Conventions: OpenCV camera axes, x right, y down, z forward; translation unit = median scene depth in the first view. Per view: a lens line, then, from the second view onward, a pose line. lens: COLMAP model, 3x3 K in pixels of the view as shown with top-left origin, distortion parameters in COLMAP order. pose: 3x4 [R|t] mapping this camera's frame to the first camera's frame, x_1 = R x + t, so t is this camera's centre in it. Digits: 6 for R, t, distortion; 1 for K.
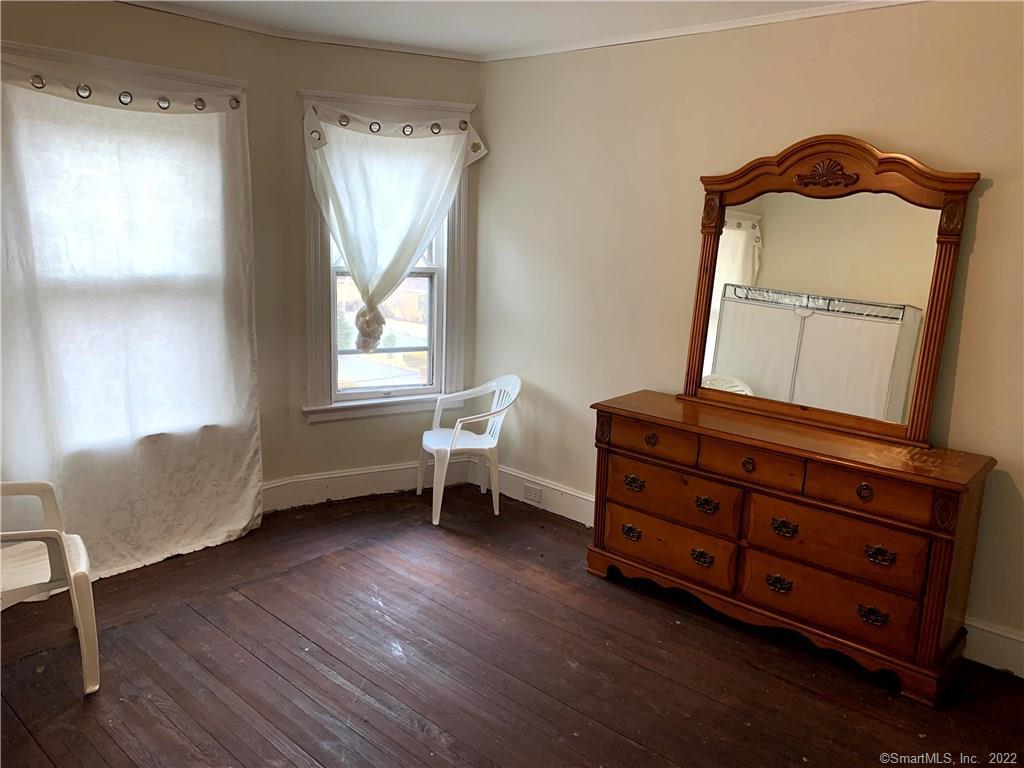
lens RADIAL K [[757.4, 0, 511.0], [0, 757.4, 382.7], [0, 0, 1]] dist [0.000996, 0.000637]
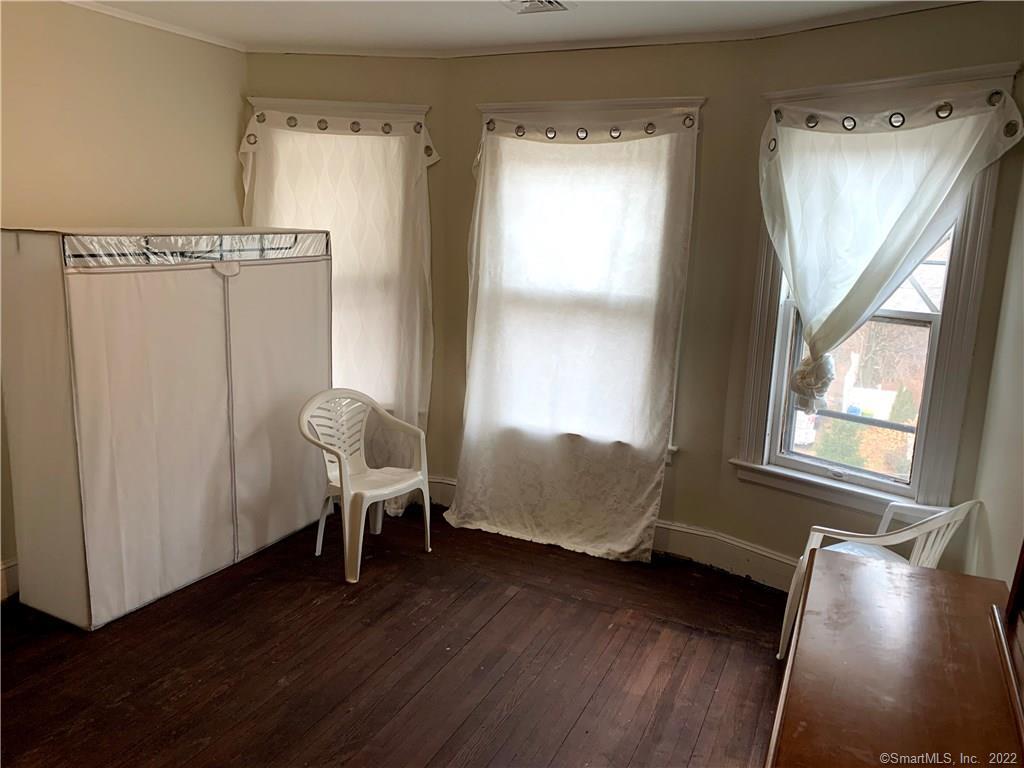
lens RADIAL K [[816.4, 0, 512.6], [0, 816.4, 385.3], [0, 0, 1]] dist [0.075687, -0.087487]
pose [[0.286731, 0.164086, -0.943854, 0.573266], [-0.225307, 0.969139, 0.100036, -0.092876], [0.931140, 0.183974, 0.314852, 0.490853]]
